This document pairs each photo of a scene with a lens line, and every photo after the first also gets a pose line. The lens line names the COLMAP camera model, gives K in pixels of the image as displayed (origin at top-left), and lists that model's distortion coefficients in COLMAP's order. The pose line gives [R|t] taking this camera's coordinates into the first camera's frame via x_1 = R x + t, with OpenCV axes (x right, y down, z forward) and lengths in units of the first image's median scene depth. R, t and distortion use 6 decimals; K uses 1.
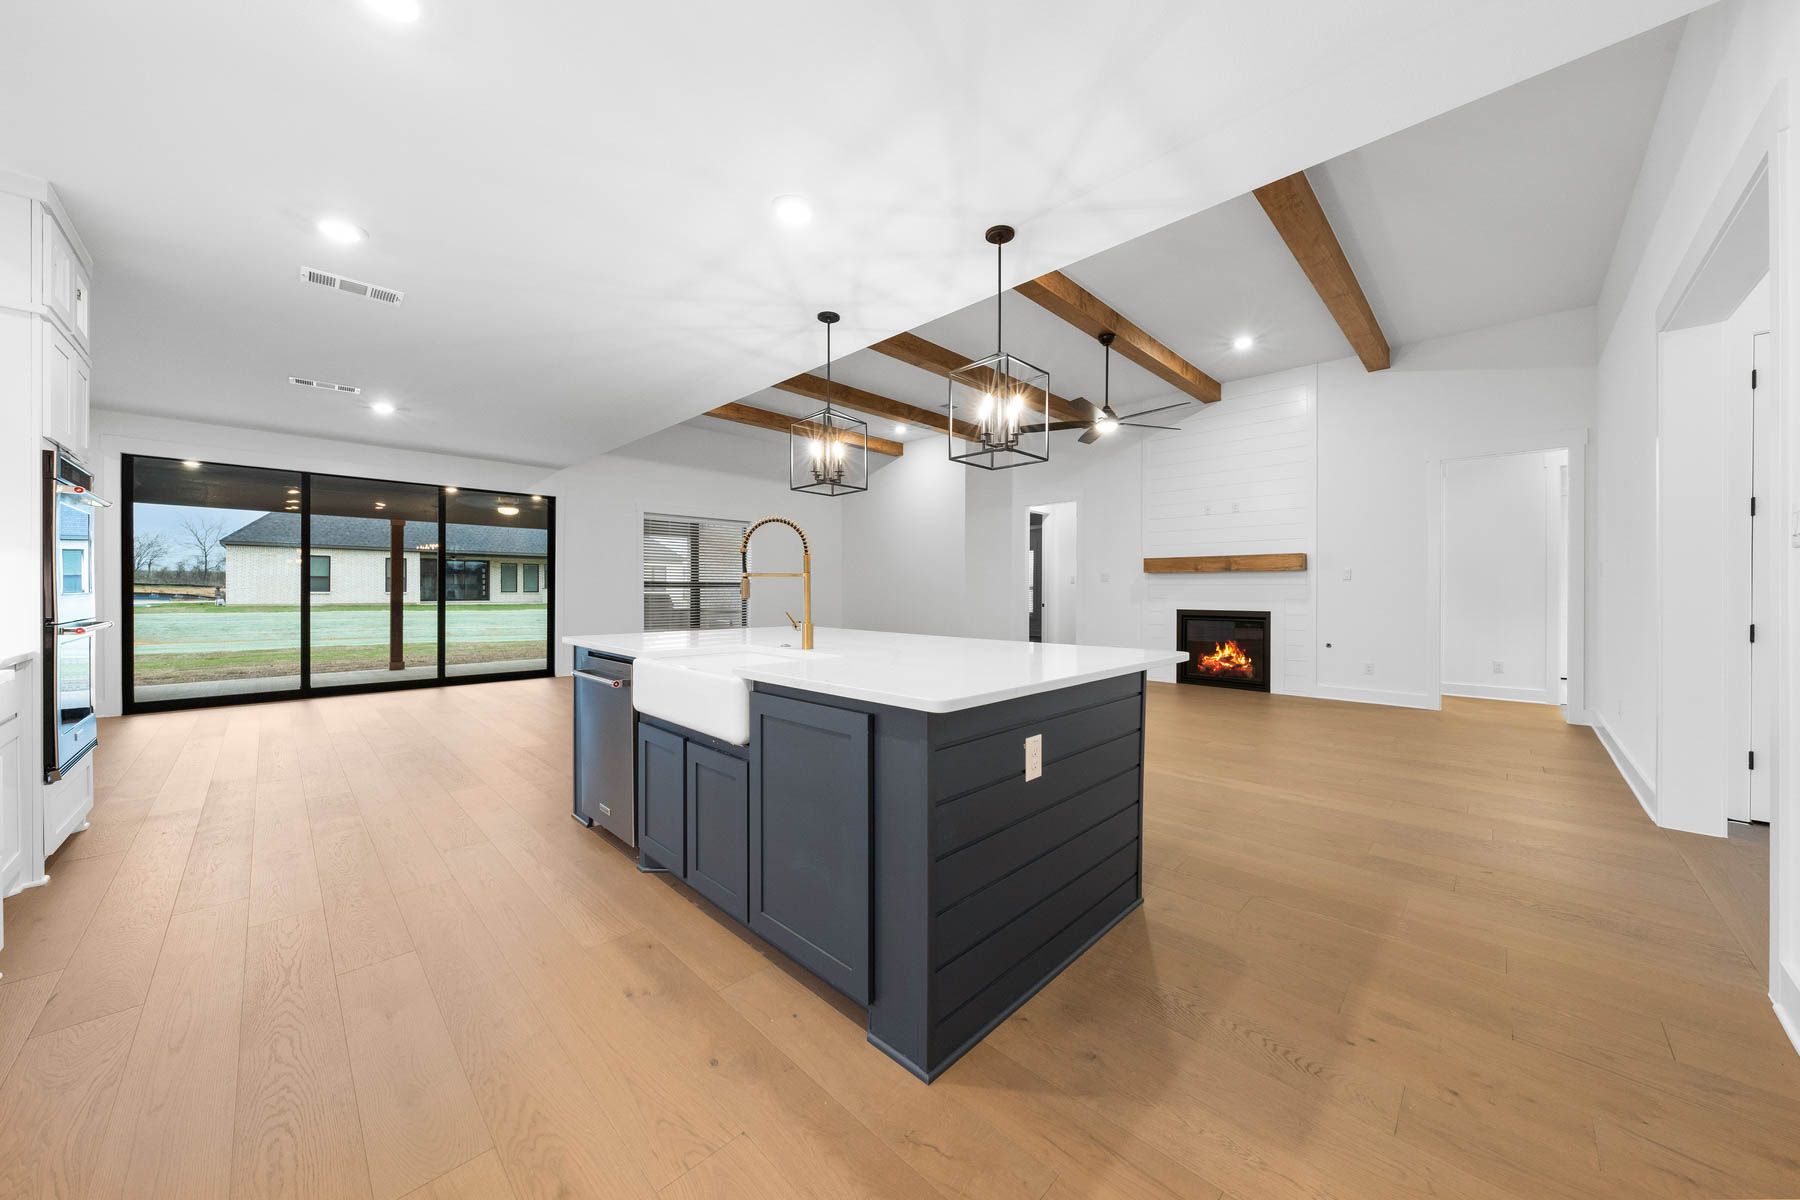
lens RADIAL K [[624.5, 0, 895.1], [0, 624.5, 589.2], [0, 0, 1]] dist [-0.001791, -0.000064]
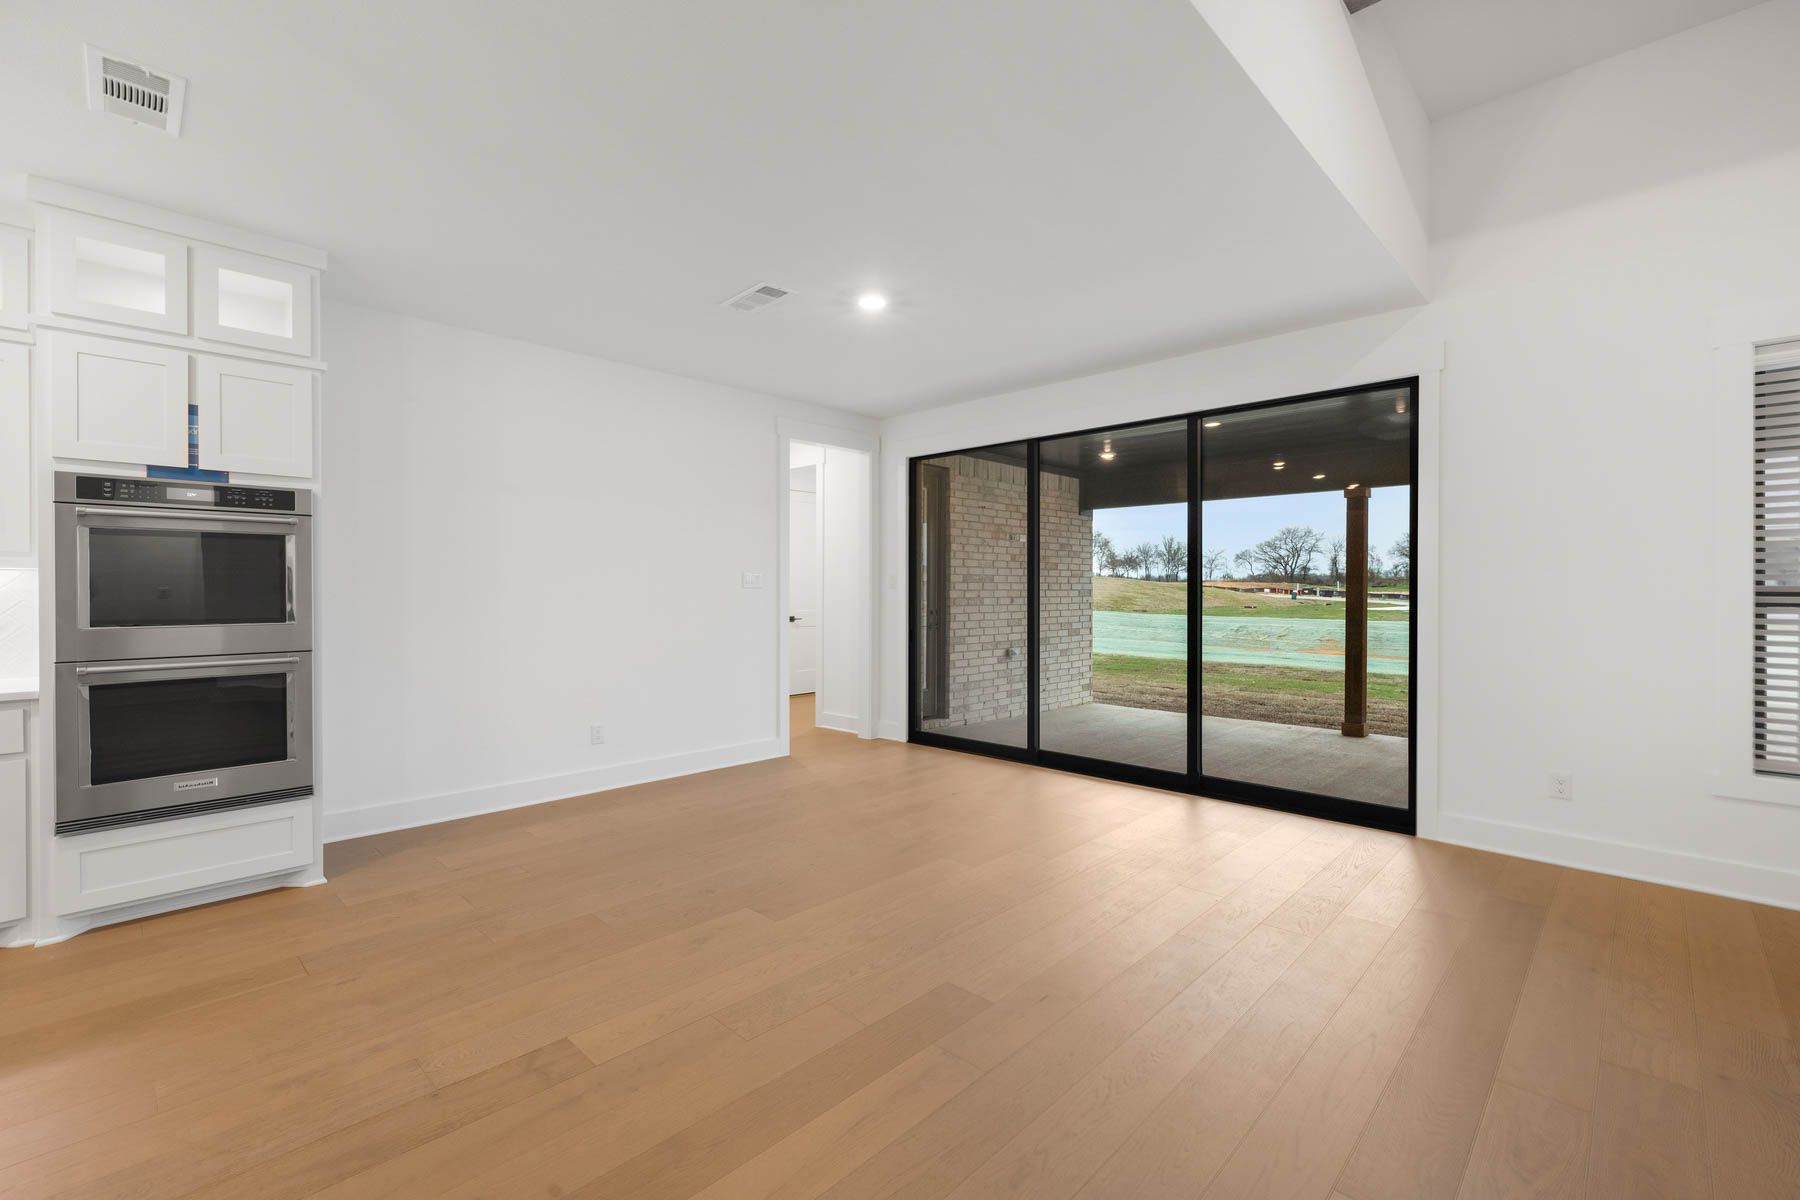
lens RADIAL K [[778.5, 0, 899.7], [0, 778.5, 593.8], [0, 0, 1]] dist [0.000195, 0.000898]
pose [[0.015942, 0.000246, -0.999873, -0.058871], [0.002294, 0.999997, 0.000282, -0.012229], [0.999870, -0.002298, 0.015941, 0.665922]]
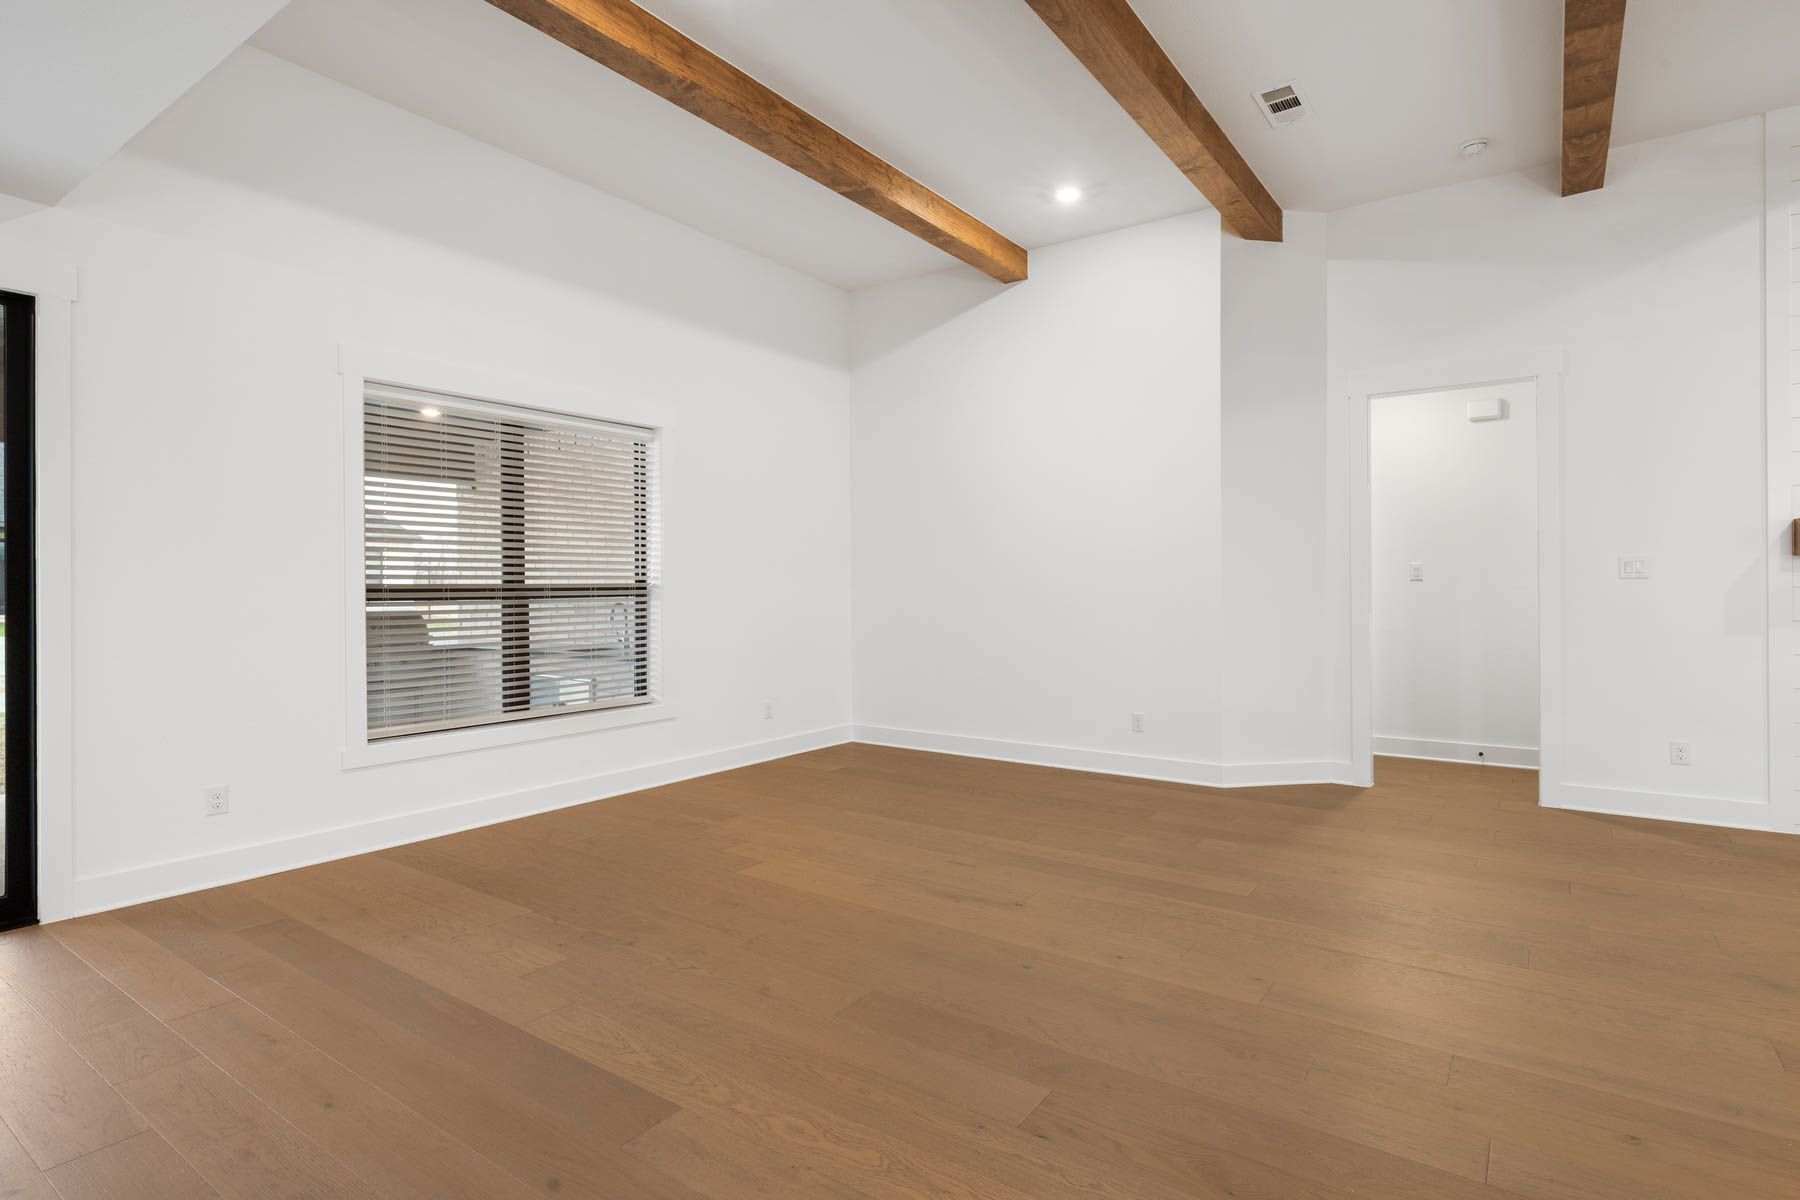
lens RADIAL K [[921.8, 0, 902.8], [0, 921.8, 589.7], [0, 0, 1]] dist [0.004947, 0.000353]
pose [[0.989368, -0.008863, 0.145164, -0.209733], [0.008132, 0.999951, 0.005626, -0.012755], [-0.145207, -0.004385, 0.989392, 0.517381]]
